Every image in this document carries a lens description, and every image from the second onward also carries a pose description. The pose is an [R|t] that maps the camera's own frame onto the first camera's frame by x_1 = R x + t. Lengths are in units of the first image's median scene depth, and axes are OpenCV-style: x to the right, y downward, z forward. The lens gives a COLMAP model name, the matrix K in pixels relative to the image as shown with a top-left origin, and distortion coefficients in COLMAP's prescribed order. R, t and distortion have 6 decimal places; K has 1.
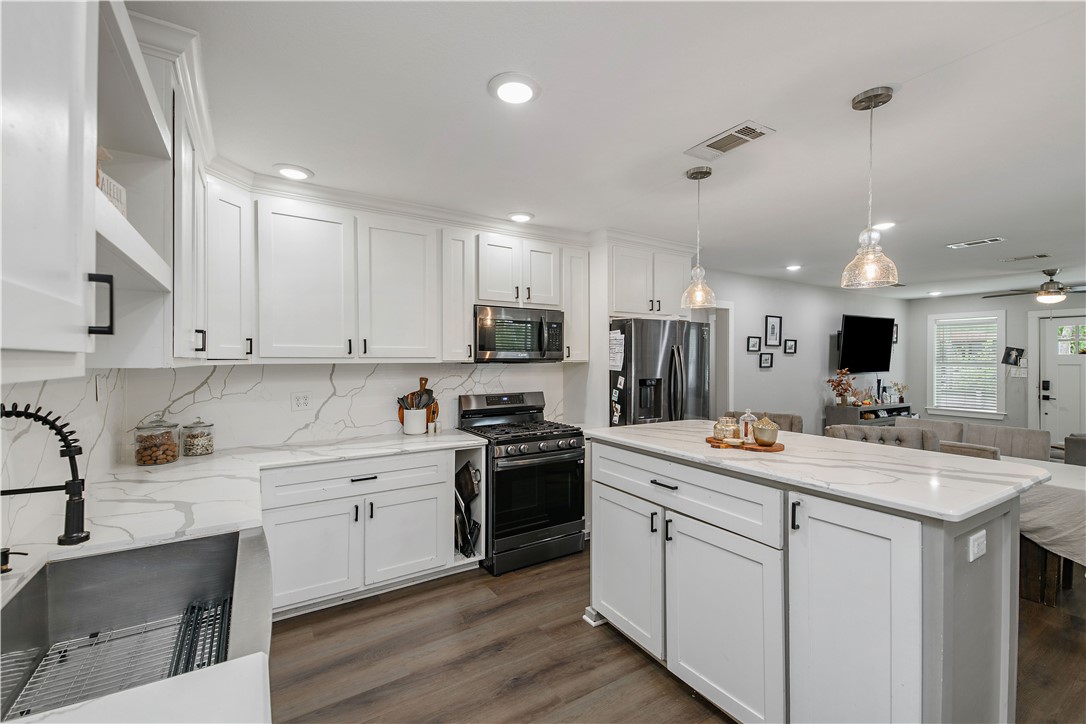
lens RADIAL K [[462.6, 0, 547.9], [0, 462.6, 360.7], [0, 0, 1]] dist [0.014291, -0.000218]
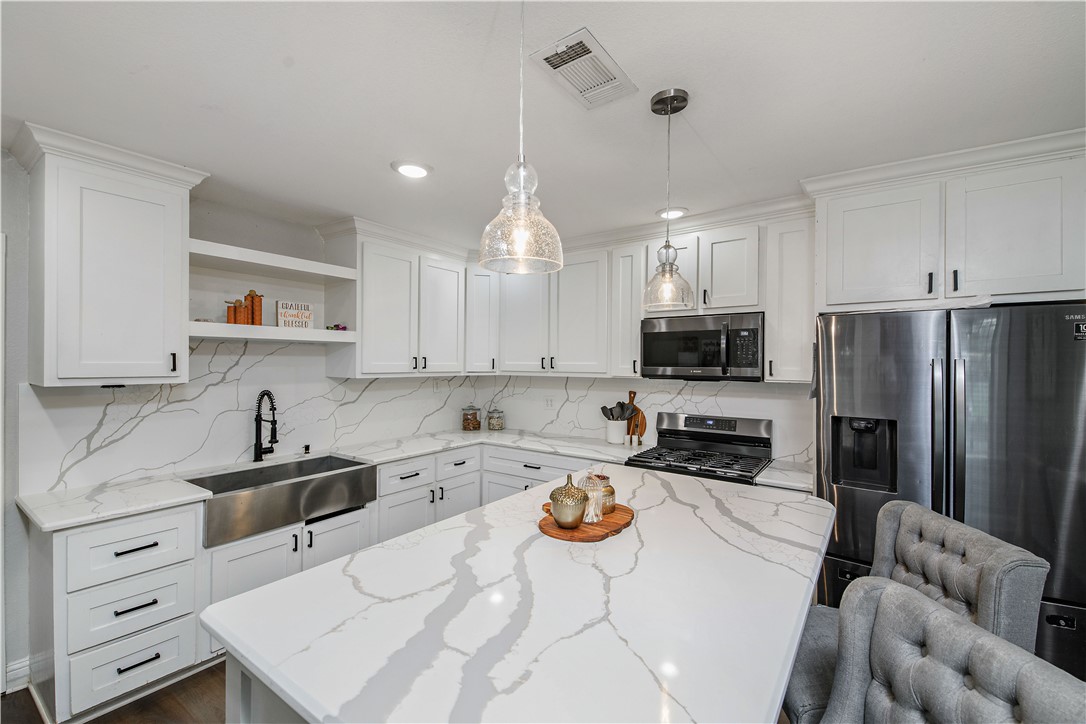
lens RADIAL K [[462.6, 0, 541.1], [0, 462.6, 360.8], [0, 0, 1]] dist [0.014291, -0.000218]
pose [[0.361810, 0.002323, -0.932249, 0.668942], [-0.005694, 0.999984, 0.000282, -0.033019], [0.932234, 0.005207, 0.361818, 0.462281]]
